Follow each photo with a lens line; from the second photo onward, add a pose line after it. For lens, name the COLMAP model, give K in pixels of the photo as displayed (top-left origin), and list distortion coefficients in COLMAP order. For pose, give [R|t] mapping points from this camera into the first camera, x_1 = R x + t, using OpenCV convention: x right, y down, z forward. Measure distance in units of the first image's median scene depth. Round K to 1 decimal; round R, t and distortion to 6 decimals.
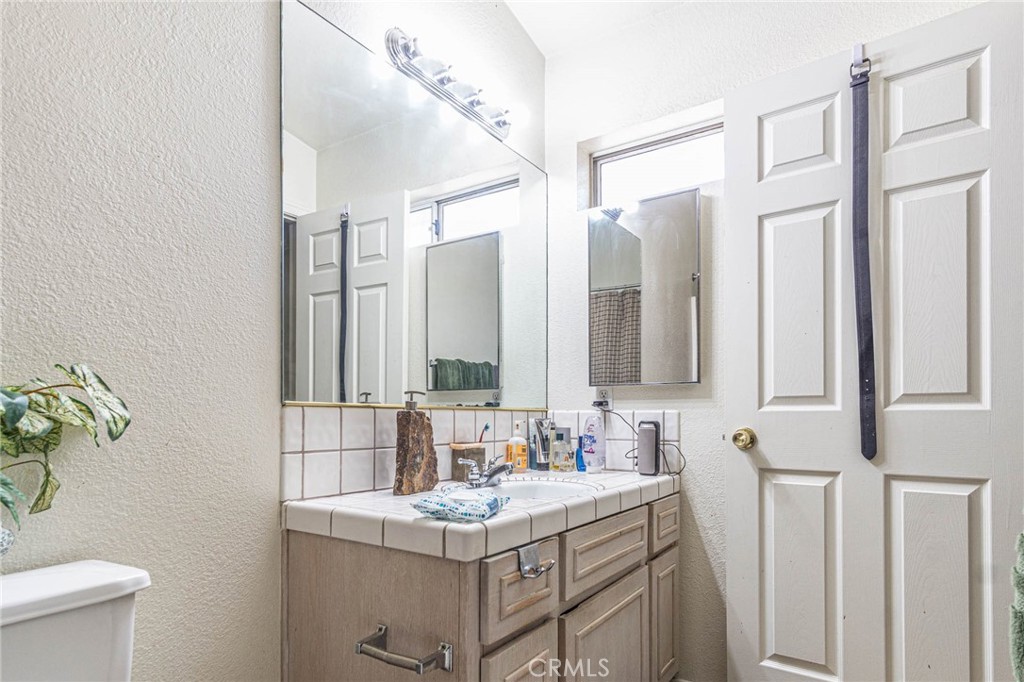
lens RADIAL K [[542.1, 0, 512.0], [0, 542.1, 341.0], [0, 0, 1]] dist [0.006288, 0.002152]
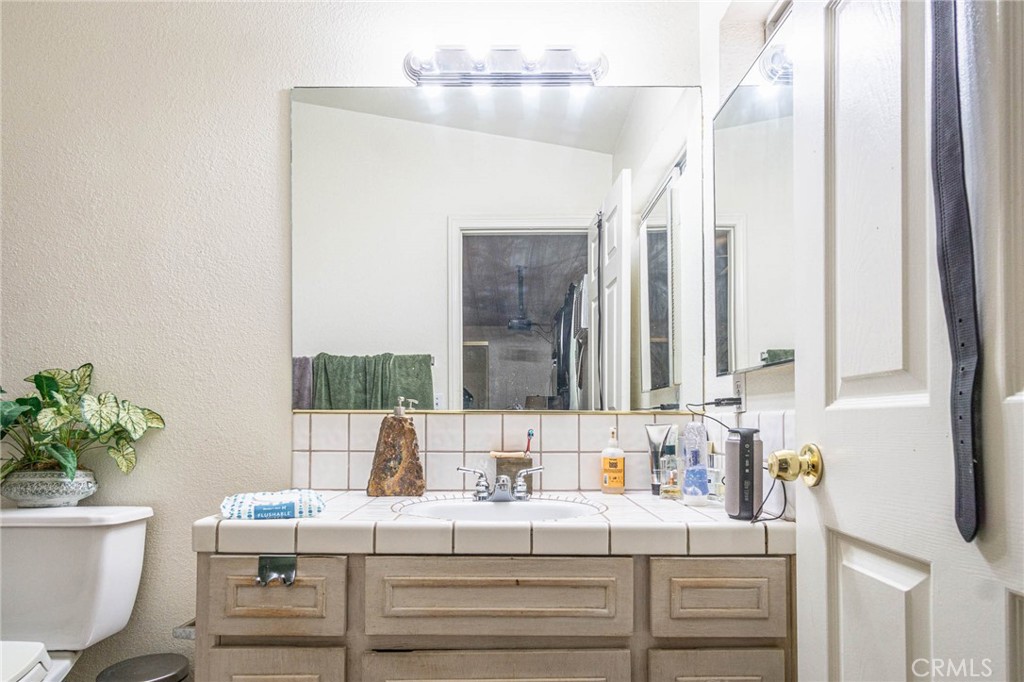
lens RADIAL K [[568.7, 0, 511.0], [0, 568.7, 353.3], [0, 0, 1]] dist [0.001592, 0.031418]
pose [[0.573608, -0.100788, -0.812906, 0.827714], [0.112924, 0.992656, -0.043392, 0.081916], [0.811309, -0.066906, 0.580776, 0.560951]]
